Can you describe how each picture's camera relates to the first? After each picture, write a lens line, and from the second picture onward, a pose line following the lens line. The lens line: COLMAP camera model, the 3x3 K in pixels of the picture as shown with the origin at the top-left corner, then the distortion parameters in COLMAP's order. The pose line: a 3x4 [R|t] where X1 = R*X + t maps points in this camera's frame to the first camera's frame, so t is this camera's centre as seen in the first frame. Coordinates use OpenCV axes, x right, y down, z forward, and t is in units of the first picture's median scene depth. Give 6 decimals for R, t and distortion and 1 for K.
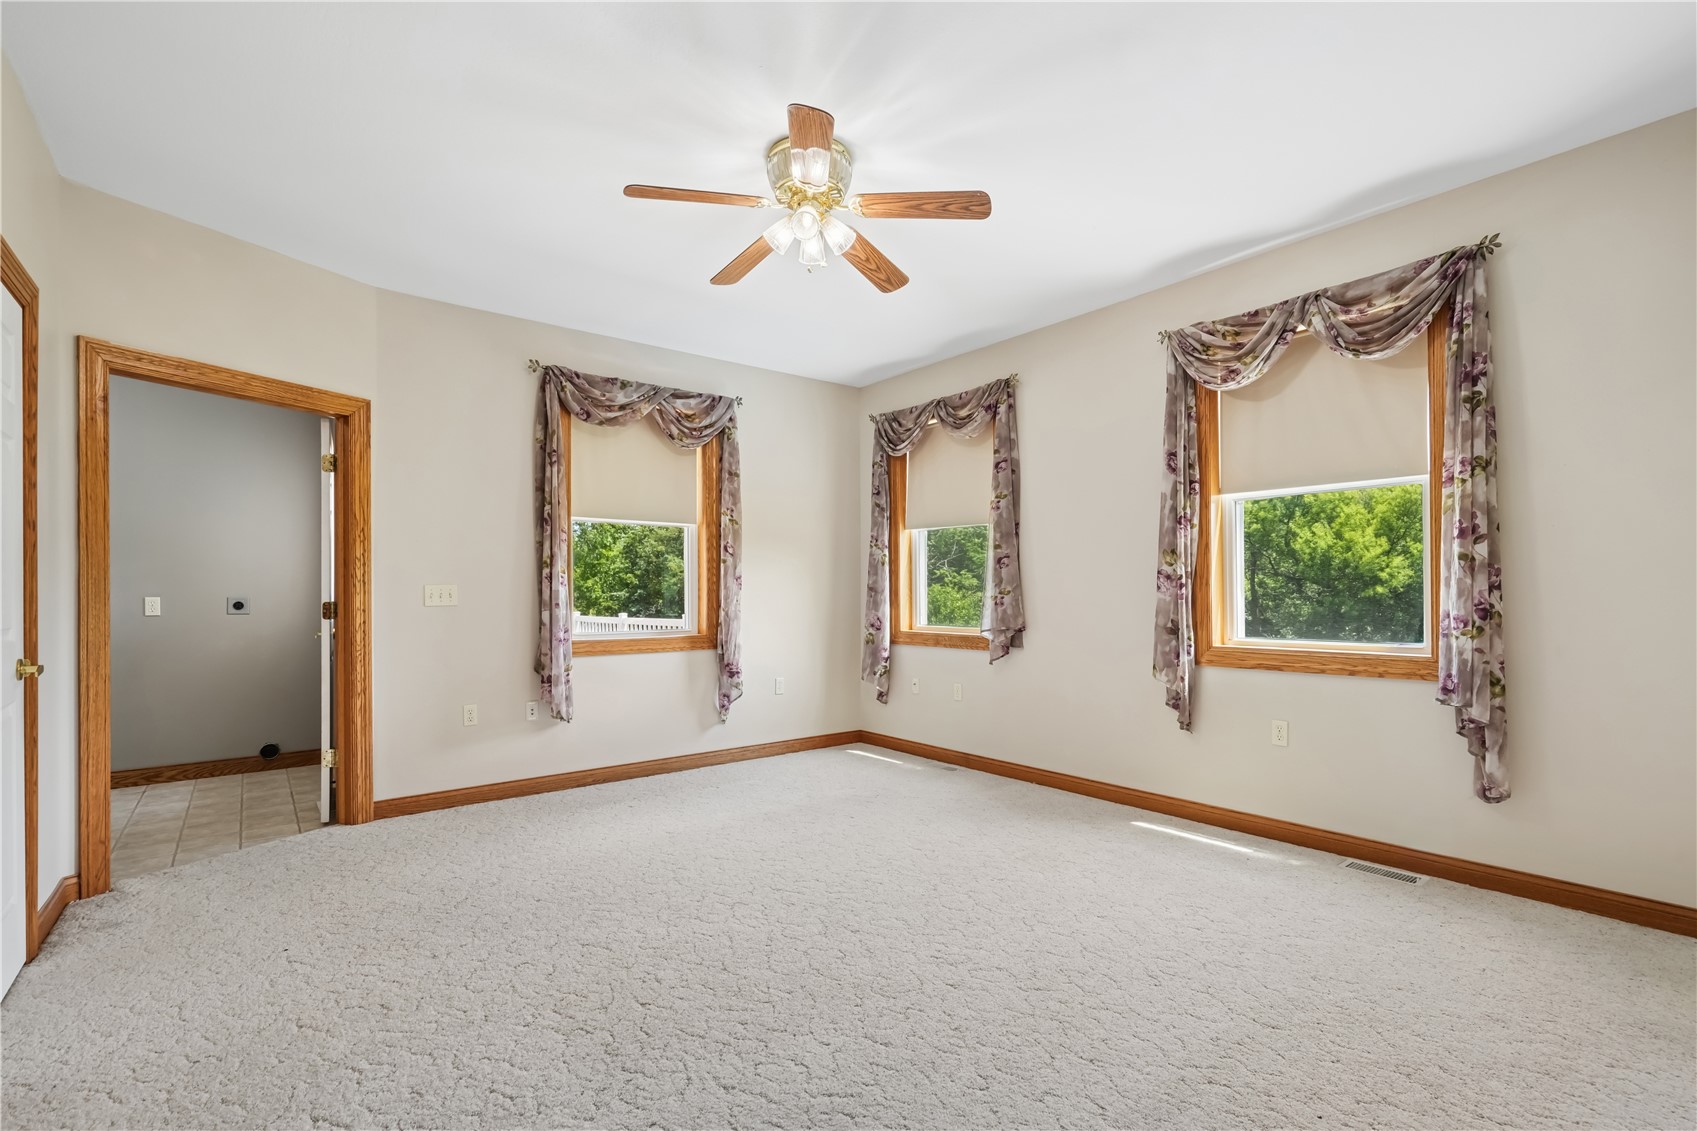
lens RADIAL K [[771.5, 0, 852.6], [0, 771.5, 576.6], [0, 0, 1]] dist [-0.005067, 0.000396]
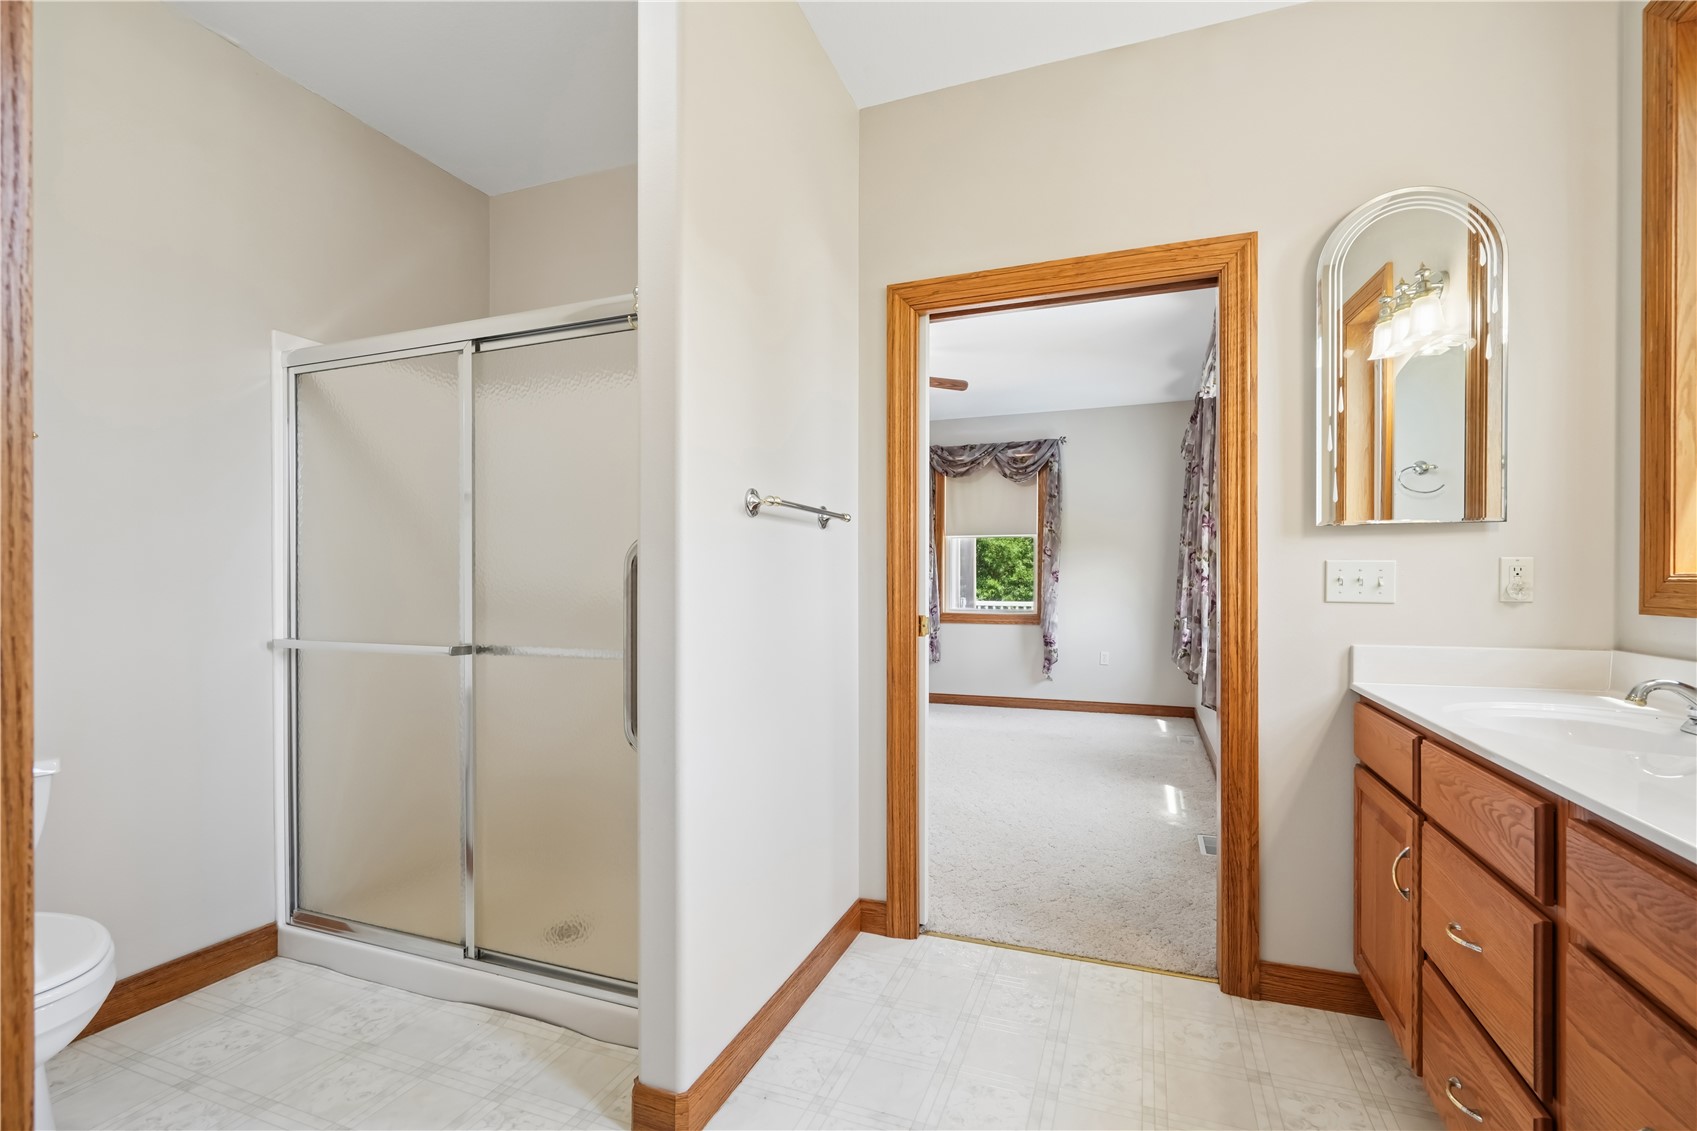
lens RADIAL K [[771.5, 0, 851.3], [0, 771.5, 573.9], [0, 0, 1]] dist [-0.005067, 0.000396]
pose [[0.505807, -0.007751, -0.862612, 0.839623], [0.016210, 0.999868, 0.000520, -0.003002], [0.862494, -0.014247, 0.505866, 0.012783]]
